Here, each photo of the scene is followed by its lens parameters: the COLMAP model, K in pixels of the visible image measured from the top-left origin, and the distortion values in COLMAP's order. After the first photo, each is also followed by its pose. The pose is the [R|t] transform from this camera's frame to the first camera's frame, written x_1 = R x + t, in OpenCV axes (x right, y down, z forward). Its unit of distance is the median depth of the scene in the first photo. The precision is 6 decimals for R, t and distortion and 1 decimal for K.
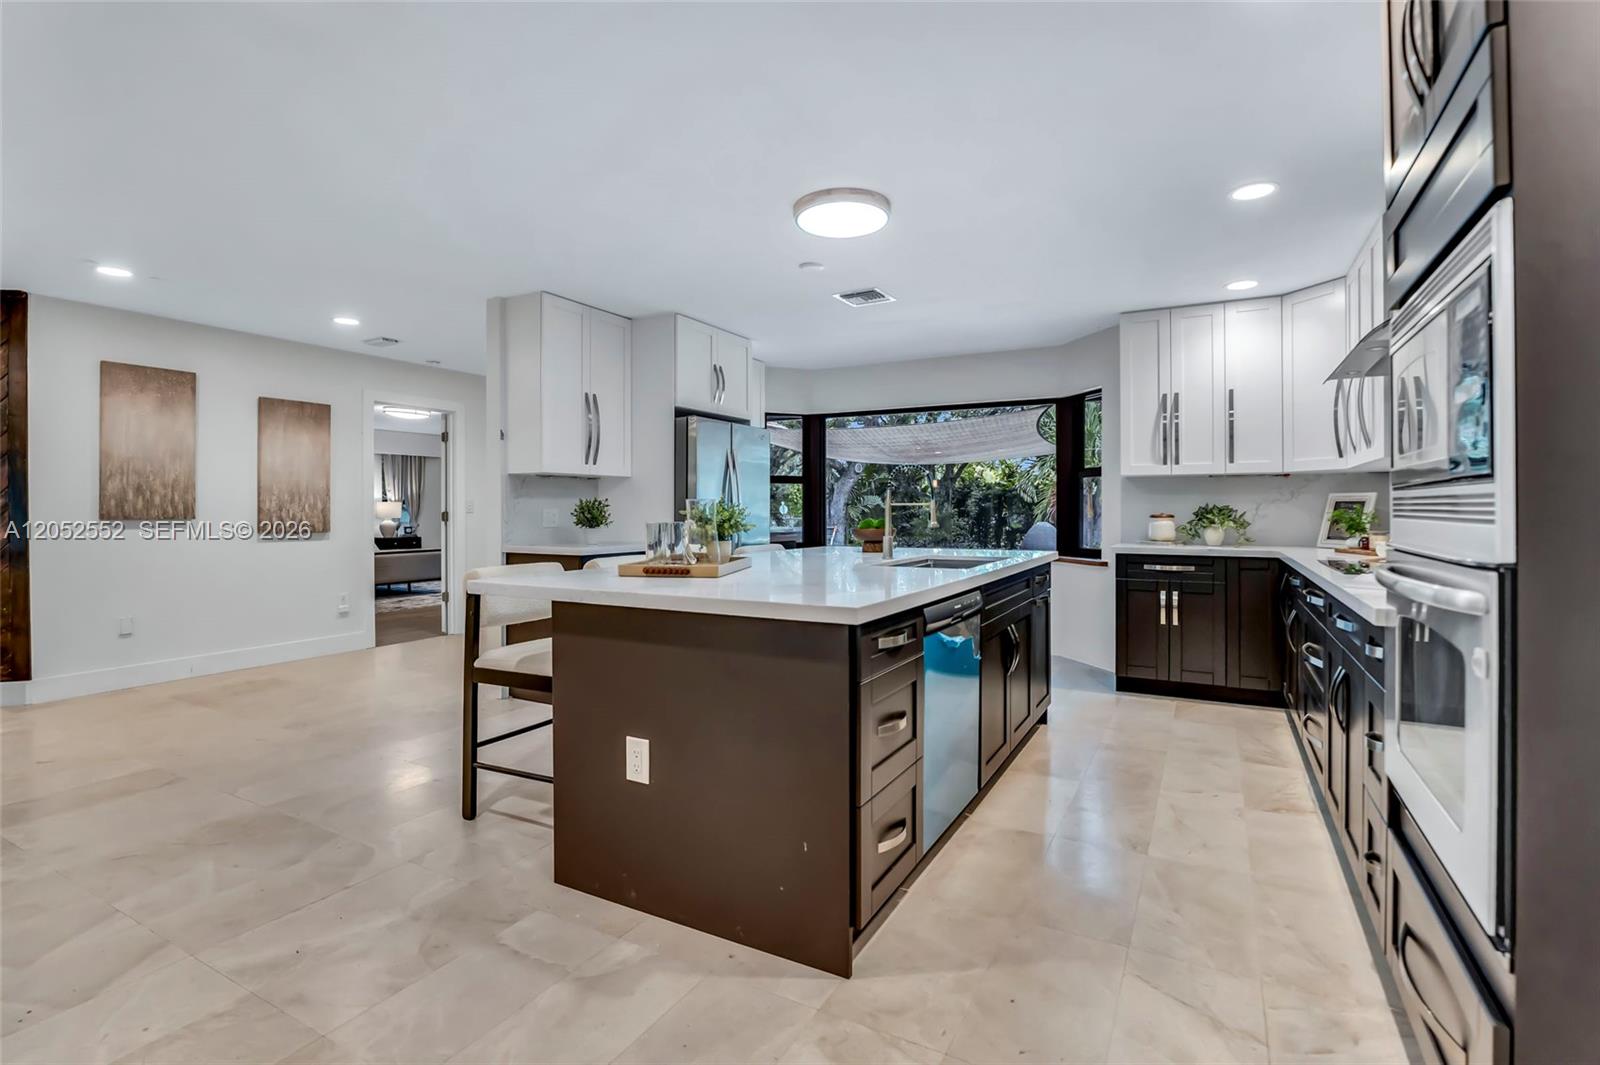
lens RADIAL K [[747.6, 0, 818.9], [0, 747.6, 509.8], [0, 0, 1]] dist [-0.027076, 0.000291]
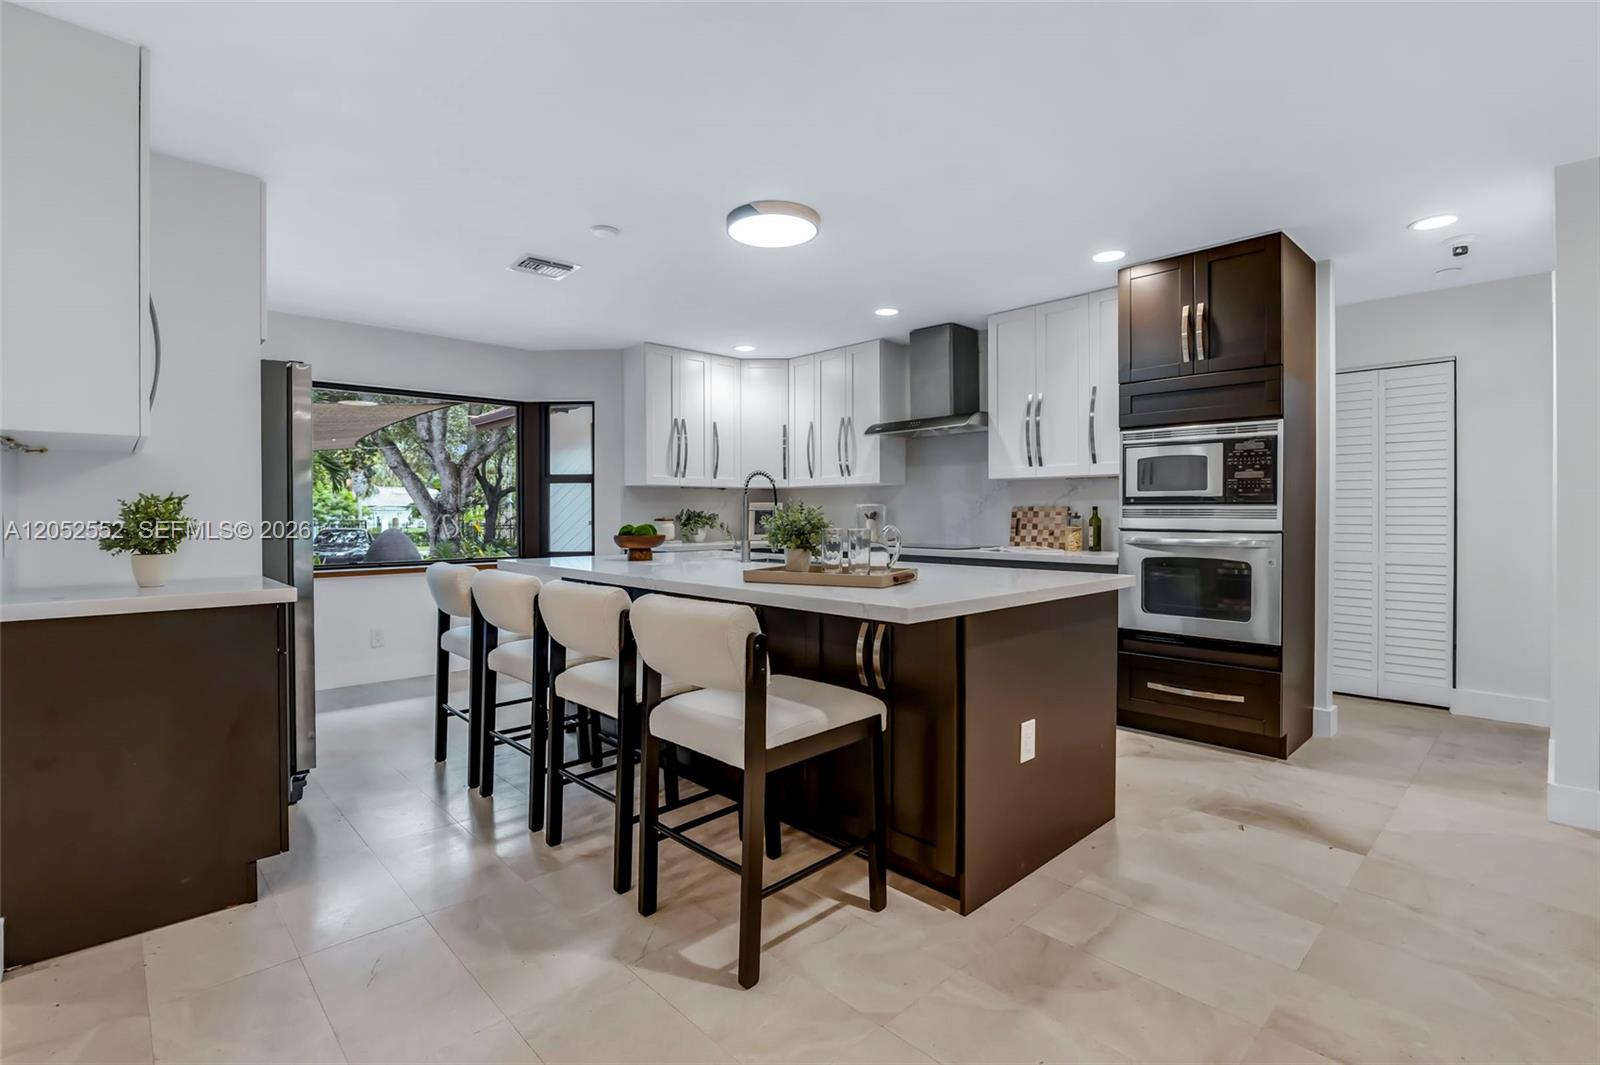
lens RADIAL K [[747.6, 0, 799.8], [0, 747.6, 523.6], [0, 0, 1]] dist [-0.027076, 0.000291]
pose [[0.317943, -0.011017, 0.948046, -0.737424], [0.000622, 0.999935, 0.011412, 0.000707], [-0.948110, -0.003038, 0.317929, 0.514047]]
